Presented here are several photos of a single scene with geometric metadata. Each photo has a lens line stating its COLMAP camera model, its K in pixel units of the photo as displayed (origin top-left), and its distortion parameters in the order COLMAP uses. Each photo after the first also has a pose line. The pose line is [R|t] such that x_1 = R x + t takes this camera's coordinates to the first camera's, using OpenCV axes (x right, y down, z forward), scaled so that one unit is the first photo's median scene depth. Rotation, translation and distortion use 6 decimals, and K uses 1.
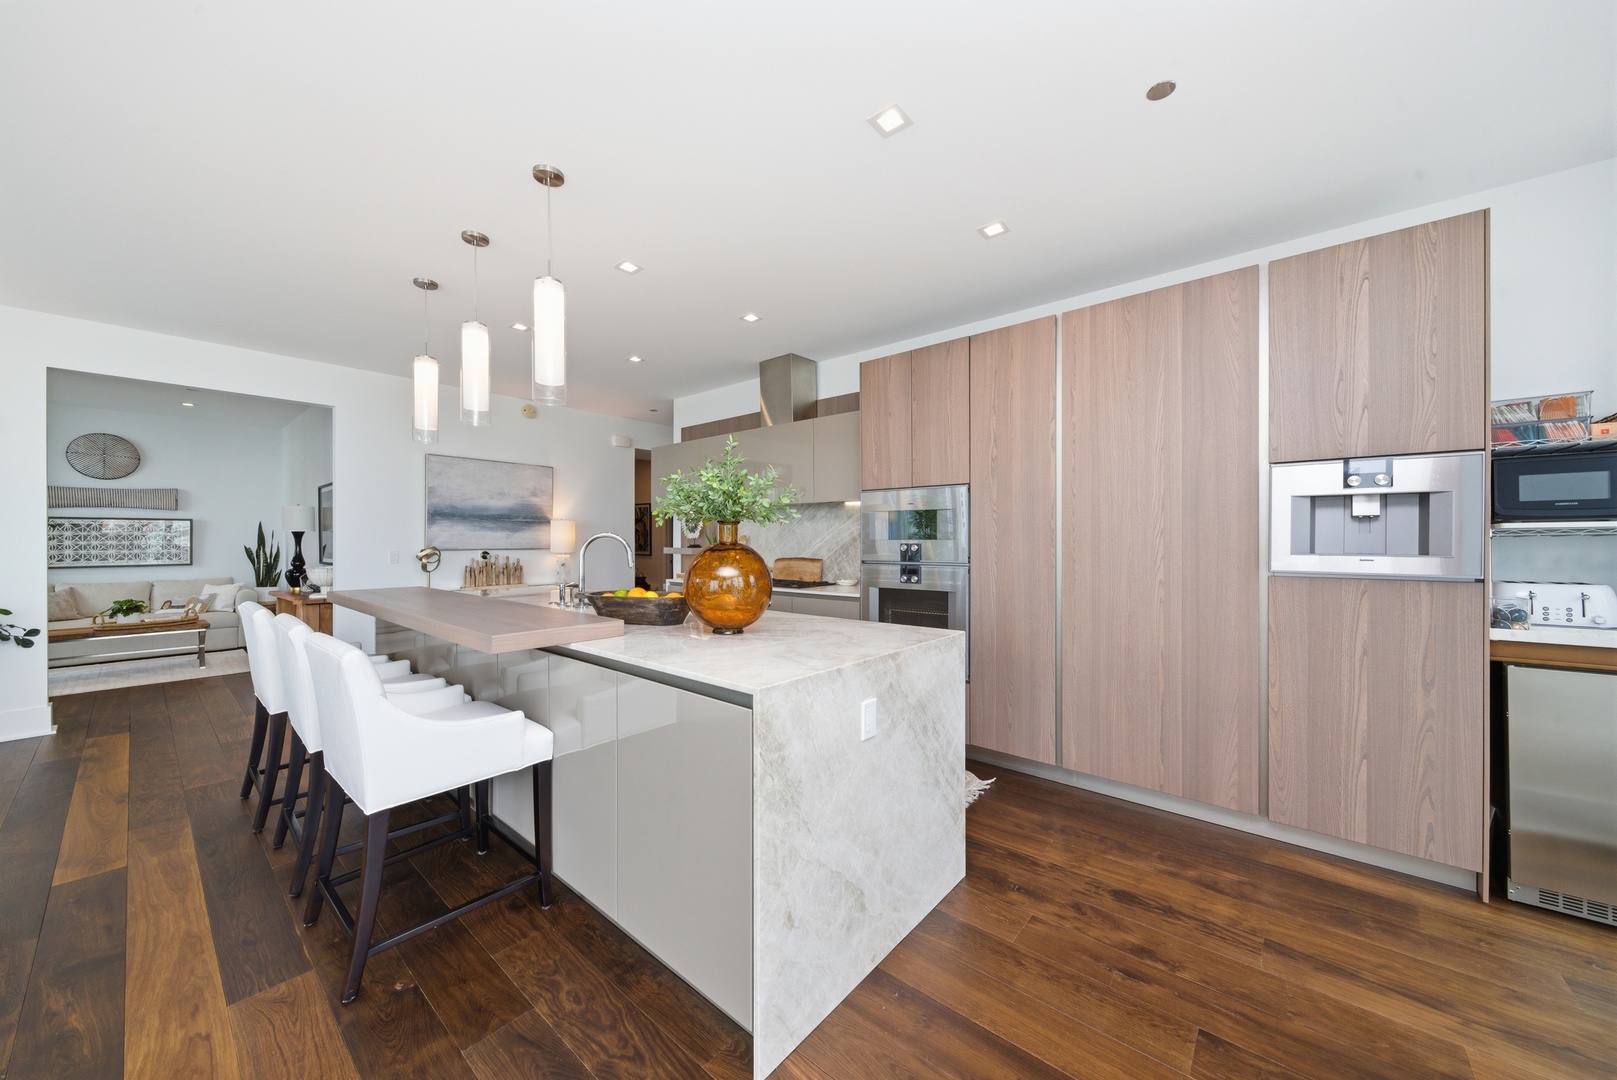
lens RADIAL K [[574.9, 0, 806.6], [0, 574.9, 547.8], [0, 0, 1]] dist [-0.002652, -0.000371]
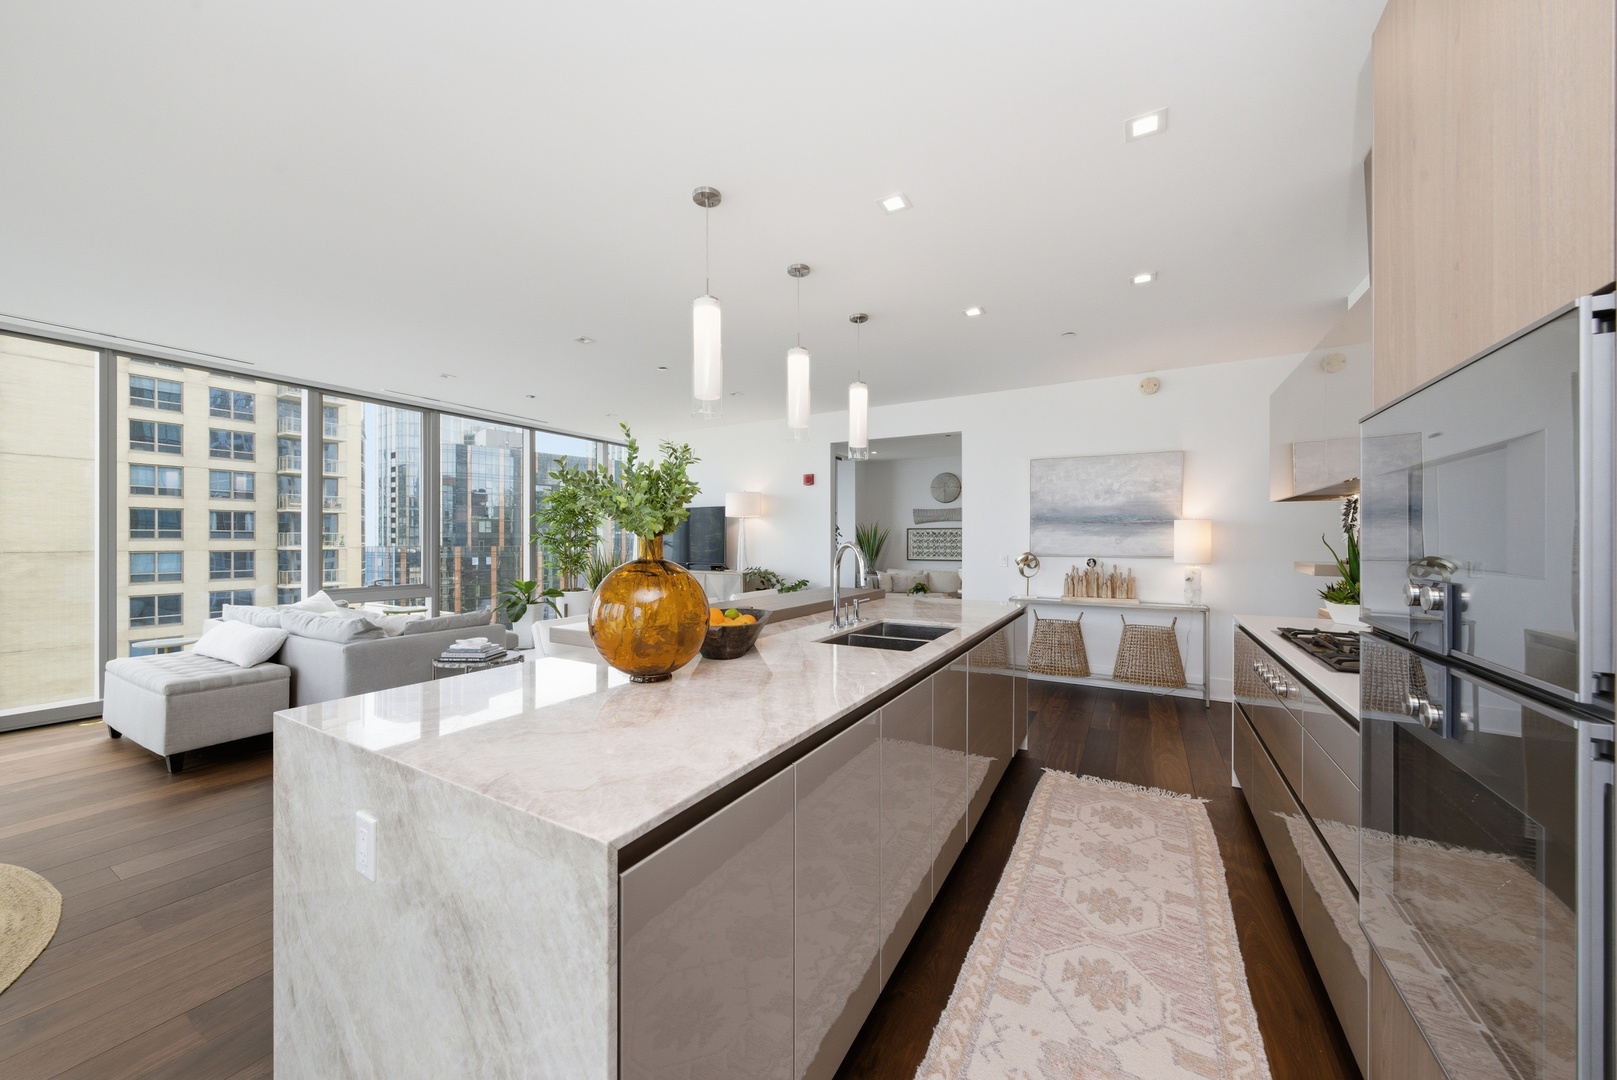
lens RADIAL K [[574.9, 0, 806.6], [0, 574.9, 547.8], [0, 0, 1]] dist [-0.002652, -0.000371]
pose [[0.154313, 0.014499, -0.987916, 0.256727], [-0.014767, 0.999814, 0.012367, -0.014531], [0.987912, 0.012680, 0.154498, 0.429467]]
